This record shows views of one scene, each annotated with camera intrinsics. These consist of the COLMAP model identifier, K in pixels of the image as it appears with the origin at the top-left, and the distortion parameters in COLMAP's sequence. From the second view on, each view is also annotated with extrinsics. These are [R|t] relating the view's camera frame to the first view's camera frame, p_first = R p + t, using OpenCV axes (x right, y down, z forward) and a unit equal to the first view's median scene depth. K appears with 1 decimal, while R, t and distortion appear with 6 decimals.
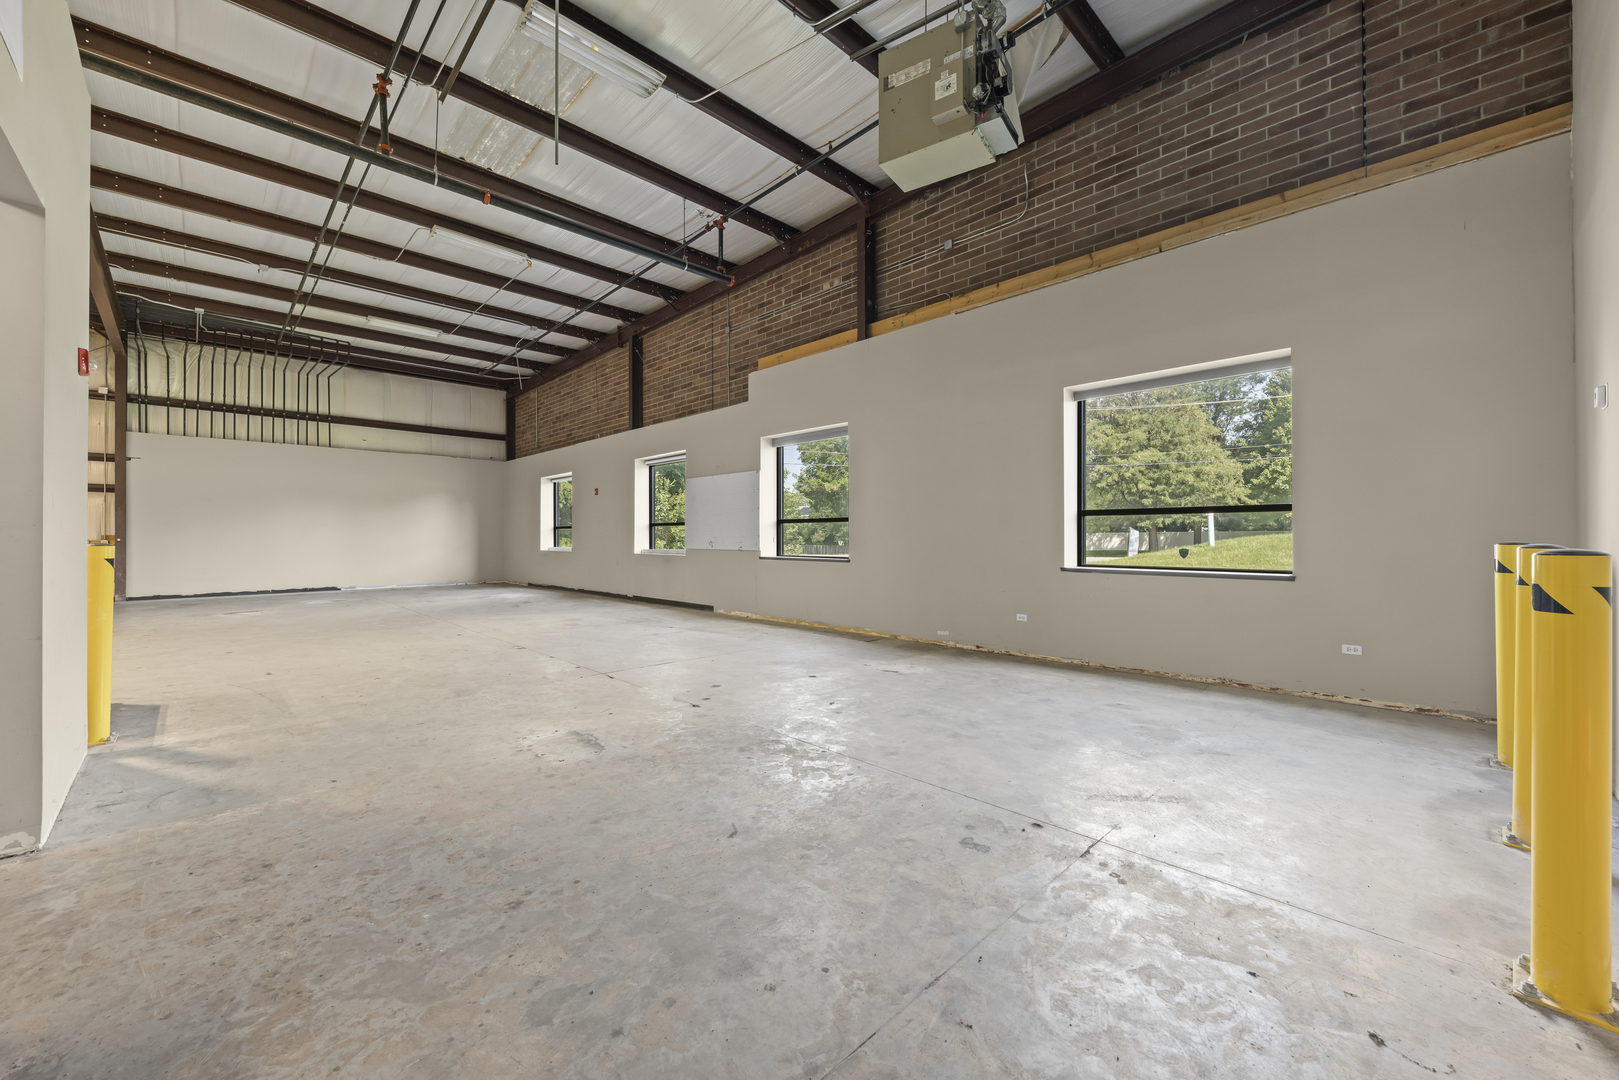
lens RADIAL K [[632.8, 0, 806.4], [0, 632.8, 534.1], [0, 0, 1]] dist [-0.009508, -0.000154]
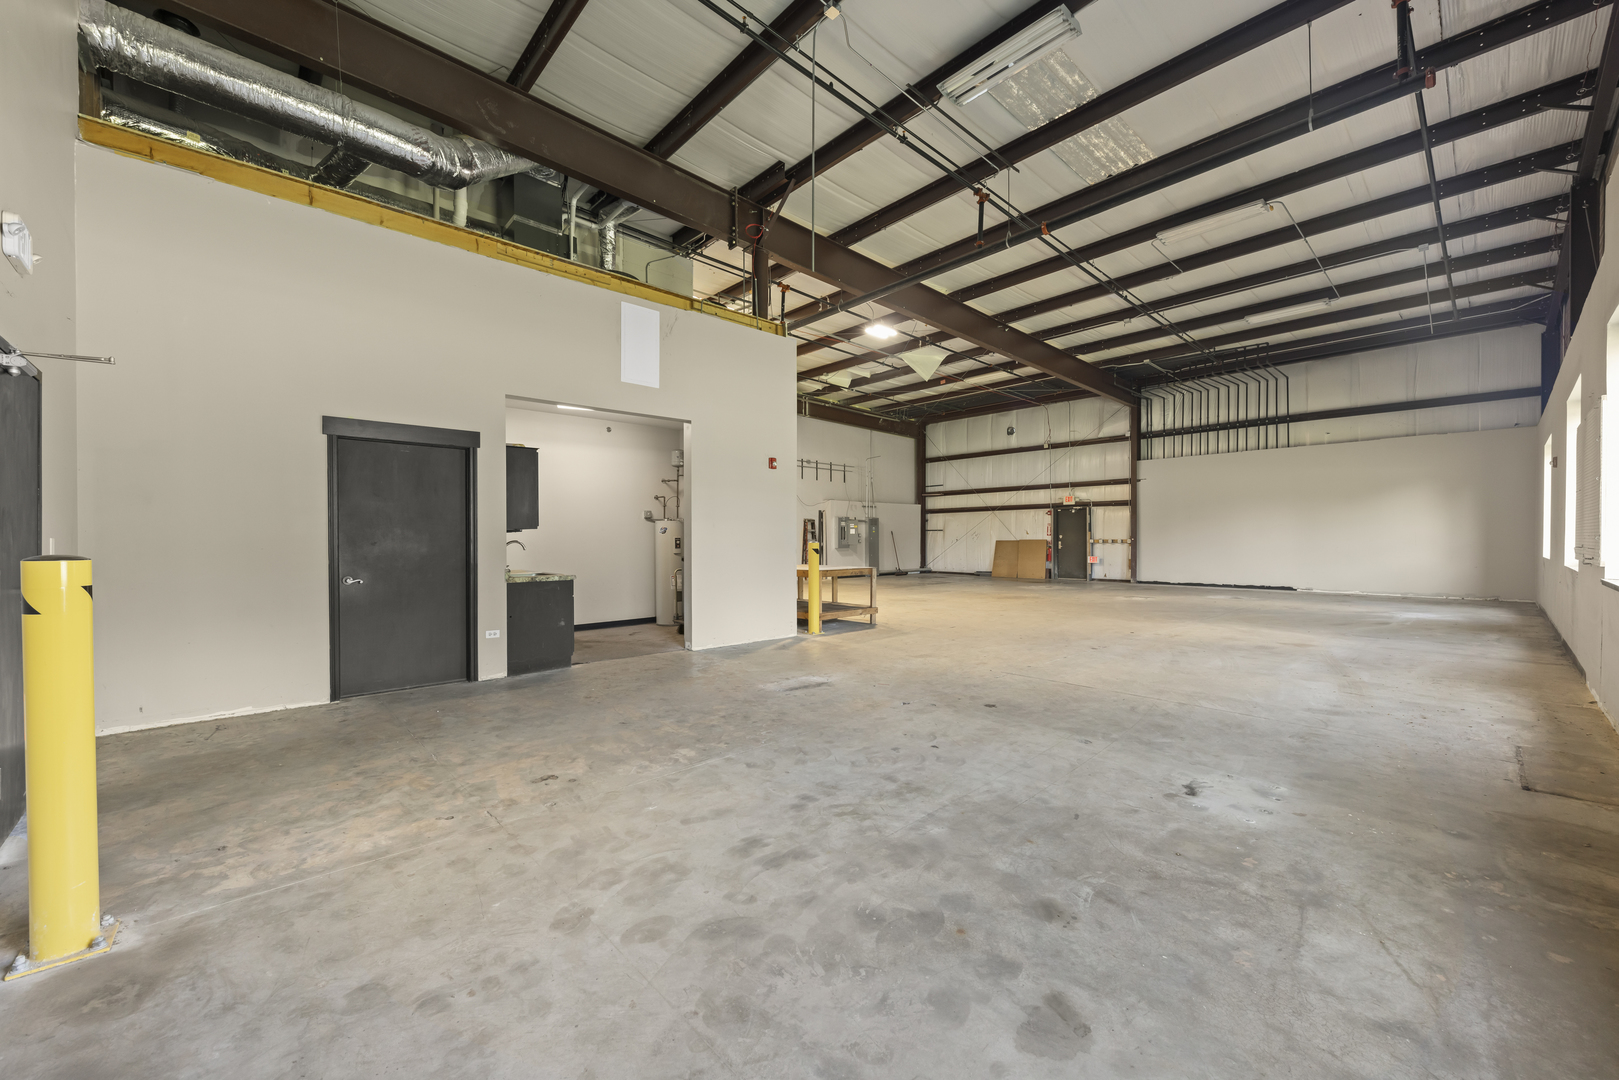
lens RADIAL K [[619.5, 0, 809.5], [0, 619.5, 540.0], [0, 0, 1]] dist [0.023055, 0.000280]
pose [[-0.025065, 0.003664, -0.999679, 0.302821], [0.007938, 0.999962, 0.003466, -0.000450], [0.999654, -0.007849, -0.025093, 0.310724]]
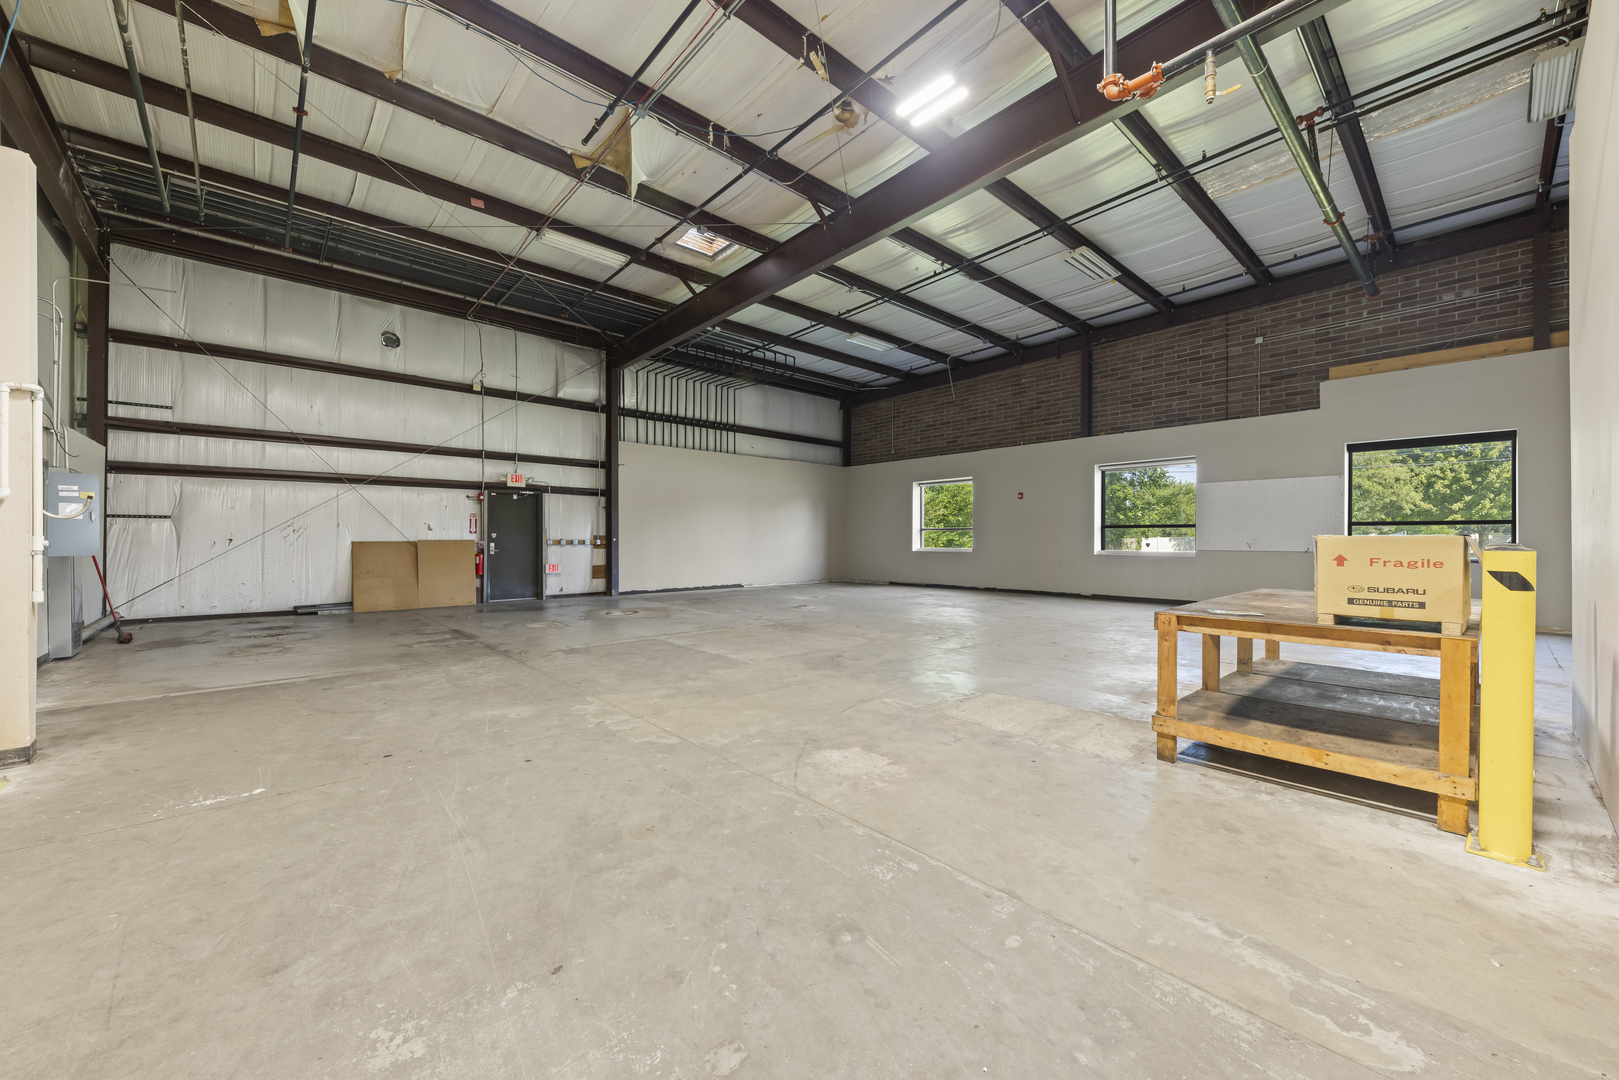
lens RADIAL K [[619.5, 0, 809.5], [0, 619.5, 540.0], [0, 0, 1]] dist [0.023055, 0.000280]
pose [[0.999220, 0.001210, -0.039464, -0.697483], [-0.001005, 0.999986, 0.005206, 0.003064], [0.039470, -0.005163, 0.999207, -0.067924]]
